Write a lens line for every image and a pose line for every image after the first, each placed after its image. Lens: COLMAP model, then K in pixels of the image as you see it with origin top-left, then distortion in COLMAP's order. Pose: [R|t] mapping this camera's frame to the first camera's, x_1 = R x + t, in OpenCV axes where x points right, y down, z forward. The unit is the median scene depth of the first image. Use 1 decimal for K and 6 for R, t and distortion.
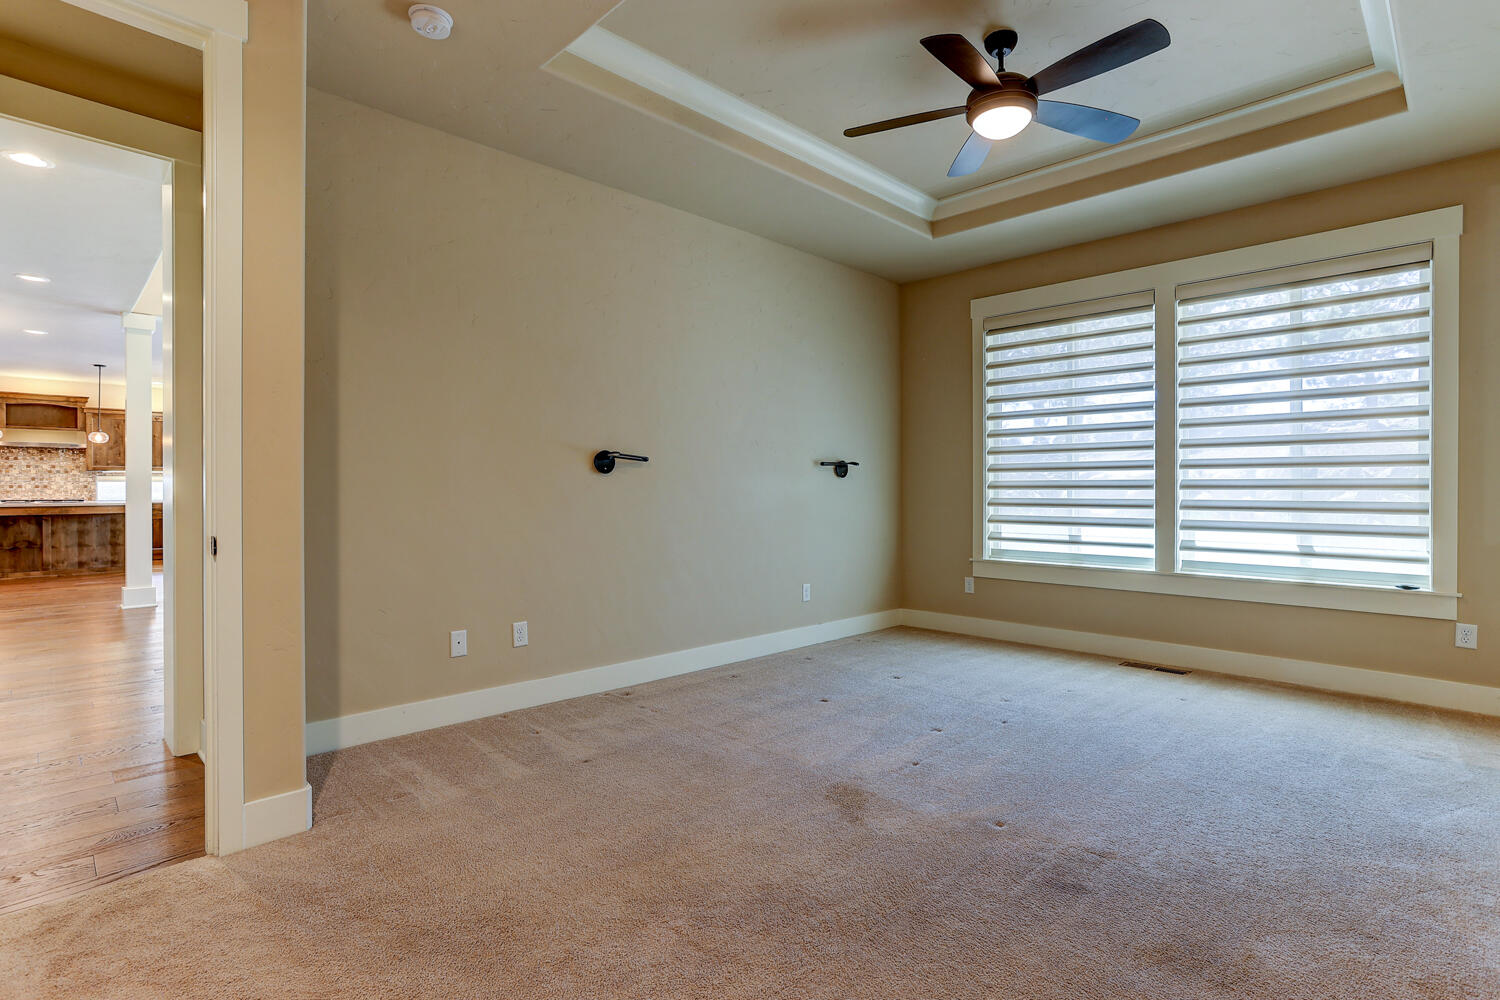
lens RADIAL K [[728.2, 0, 766.3], [0, 728.2, 490.1], [0, 0, 1]] dist [0.002927, 0.002444]
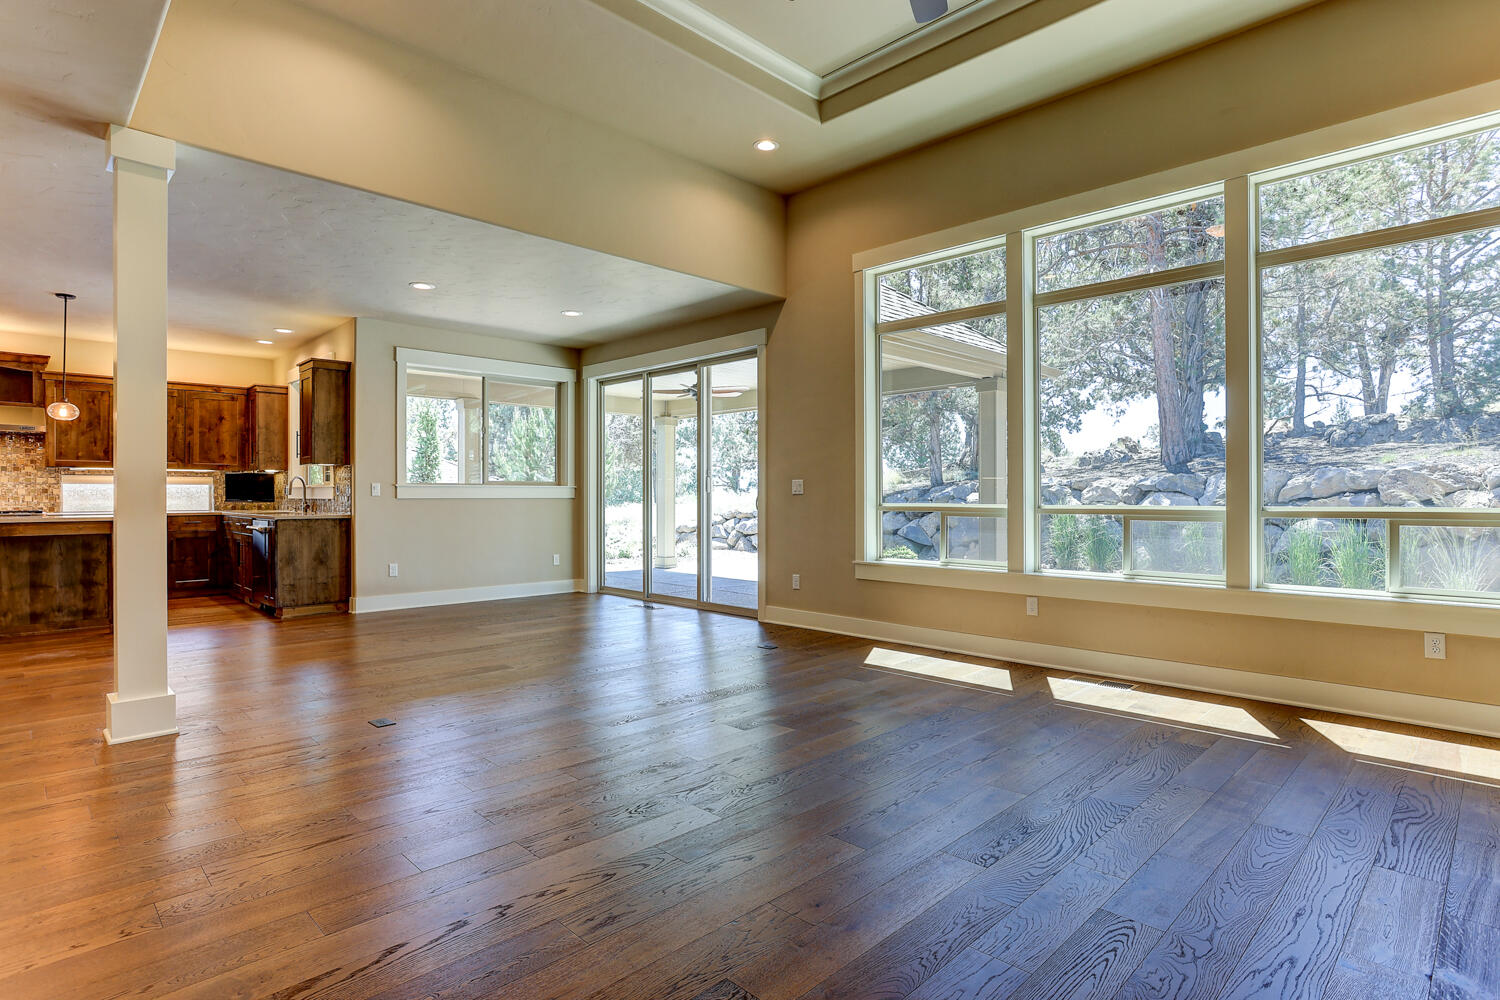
lens RADIAL K [[759.3, 0, 757.8], [0, 759.3, 502.7], [0, 0, 1]] dist [-0.053533, 0.024366]
pose [[0.999928, 0.002437, 0.011709, -0.343230], [-0.002500, 0.999983, 0.005325, 0.000789], [-0.011696, -0.005354, 0.999917, 0.380607]]
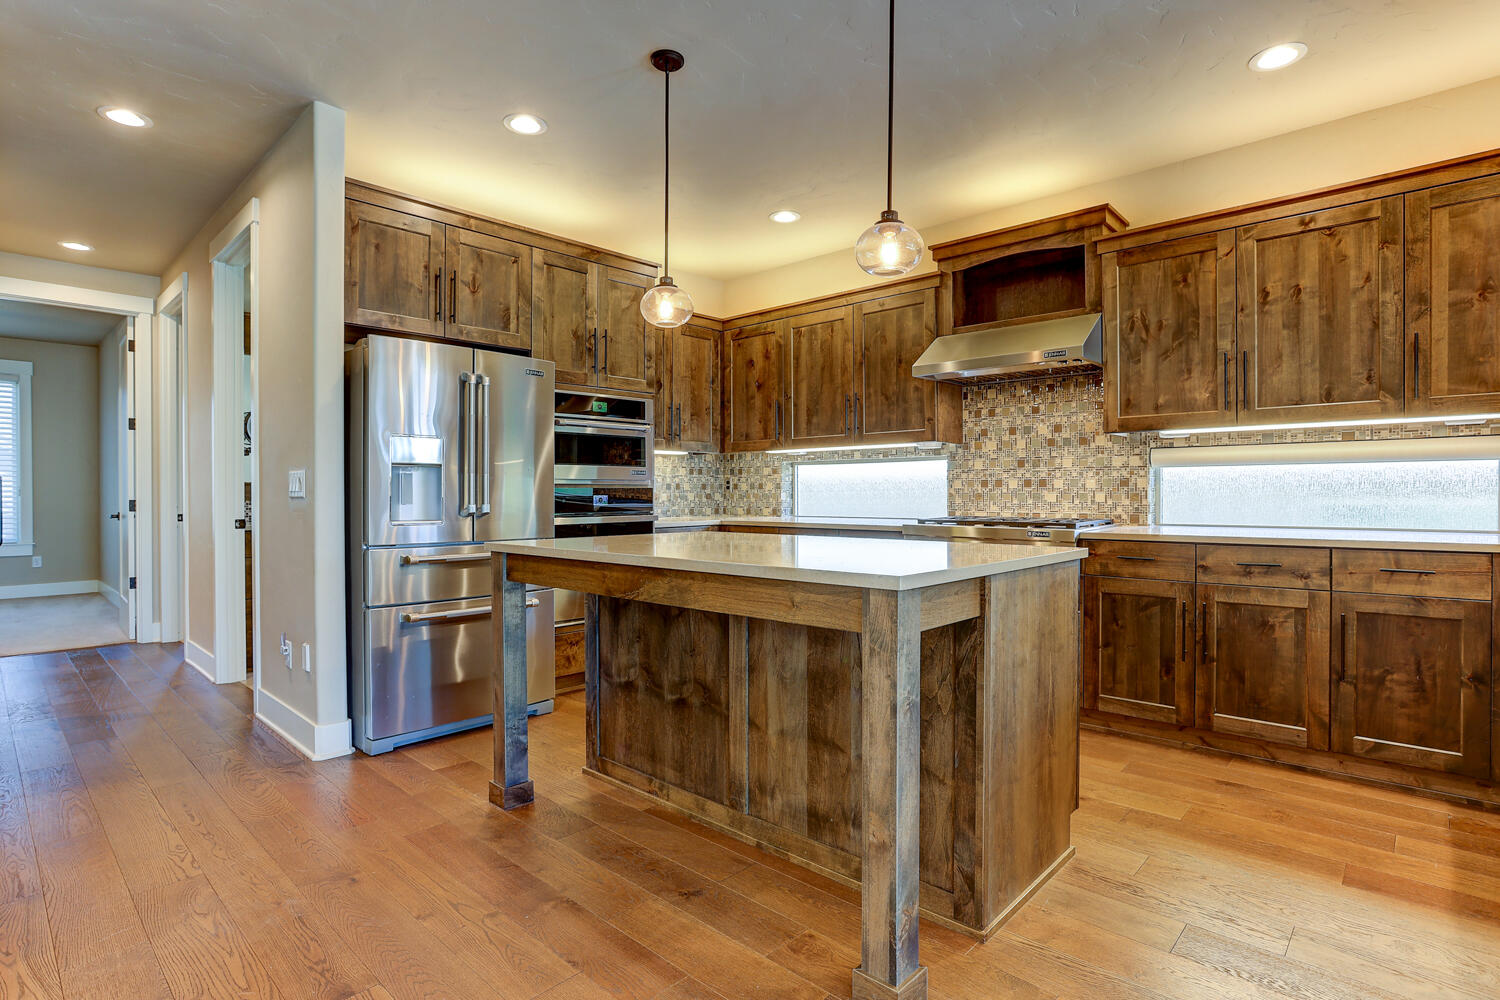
lens RADIAL K [[759.3, 0, 756.6], [0, 759.3, 497.3], [0, 0, 1]] dist [-0.053533, 0.024366]
pose [[0.042072, 0.009781, -0.999067, -0.711829], [-0.000077, 0.999952, 0.009786, -0.001489], [0.999115, -0.000335, 0.042071, 0.981275]]
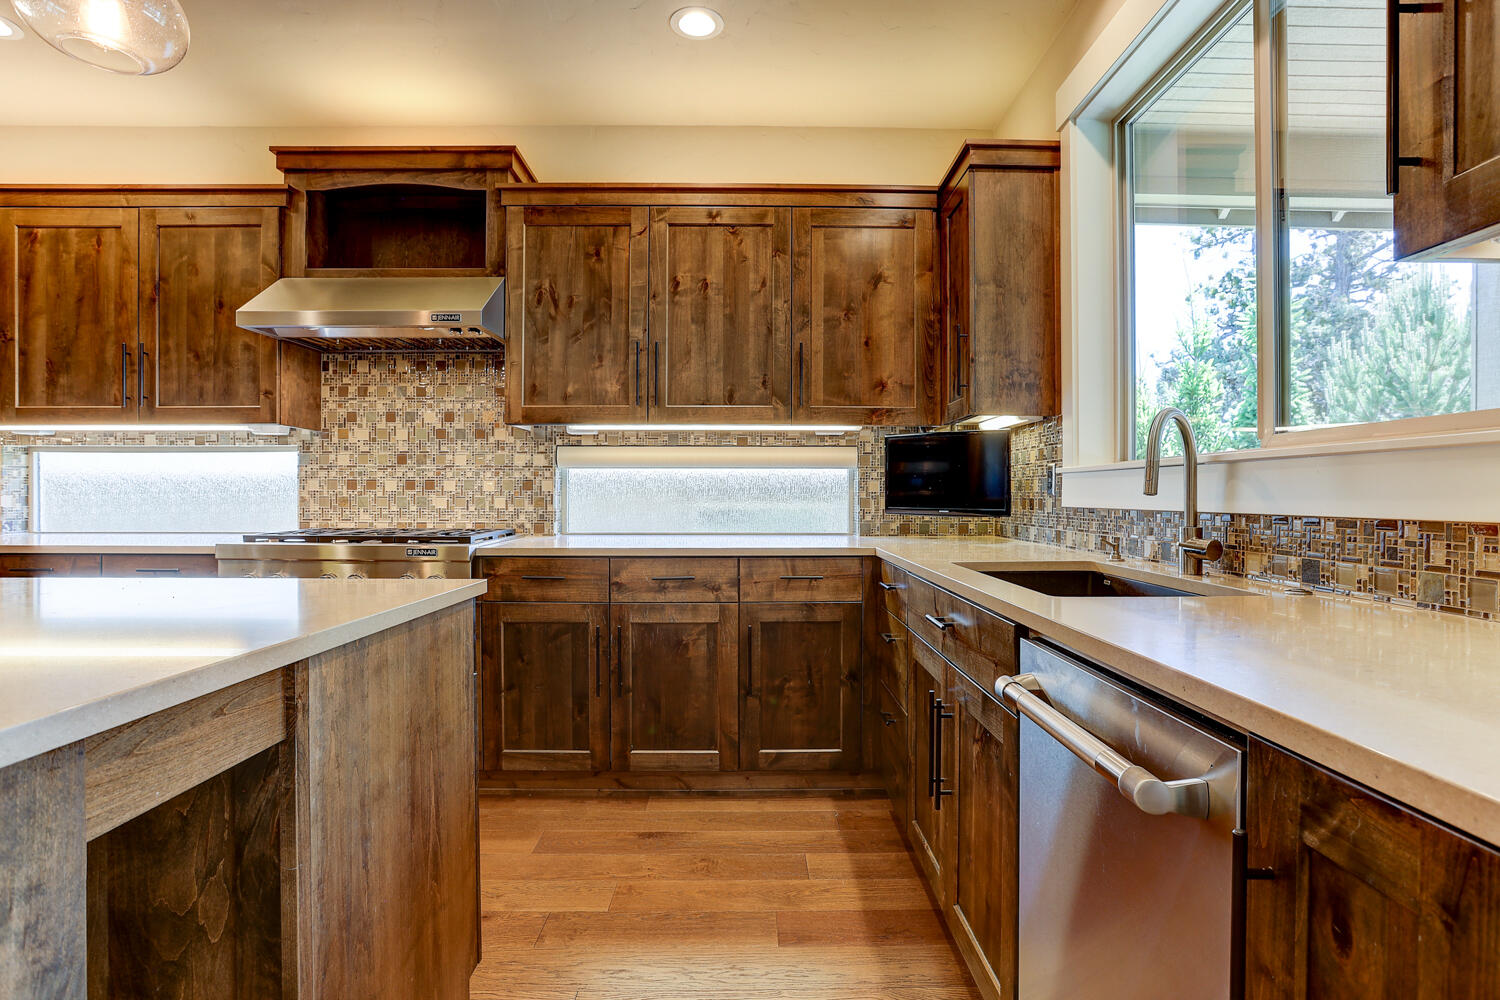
lens RADIAL K [[759.3, 0, 757.3], [0, 759.3, 496.1], [0, 0, 1]] dist [-0.053533, 0.024366]
pose [[0.720497, 0.005591, -0.693435, -0.795602], [-0.006079, 0.999980, 0.001746, -0.001829], [0.693431, 0.002957, 0.720517, 1.021772]]
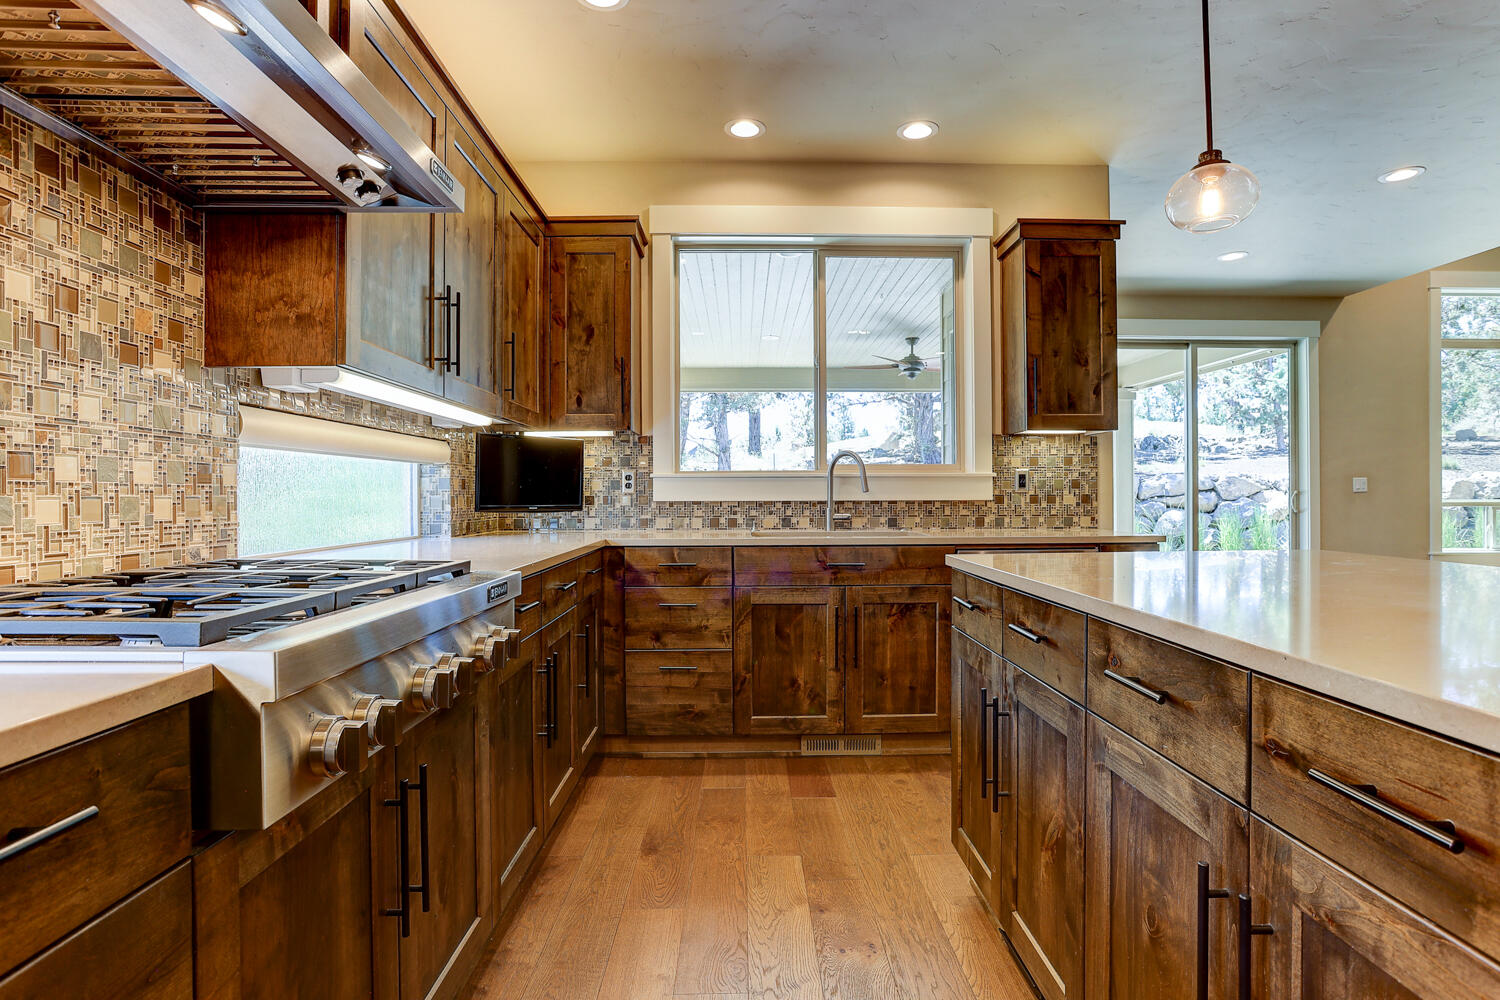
lens RADIAL K [[759.3, 0, 761.7], [0, 759.3, 499.2], [0, 0, 1]] dist [-0.053533, 0.024366]
pose [[0.692734, -0.002407, 0.721189, -1.155533], [0.004076, 0.999992, -0.000577, 0.001121], [-0.721182, 0.003340, 0.692738, 0.984553]]
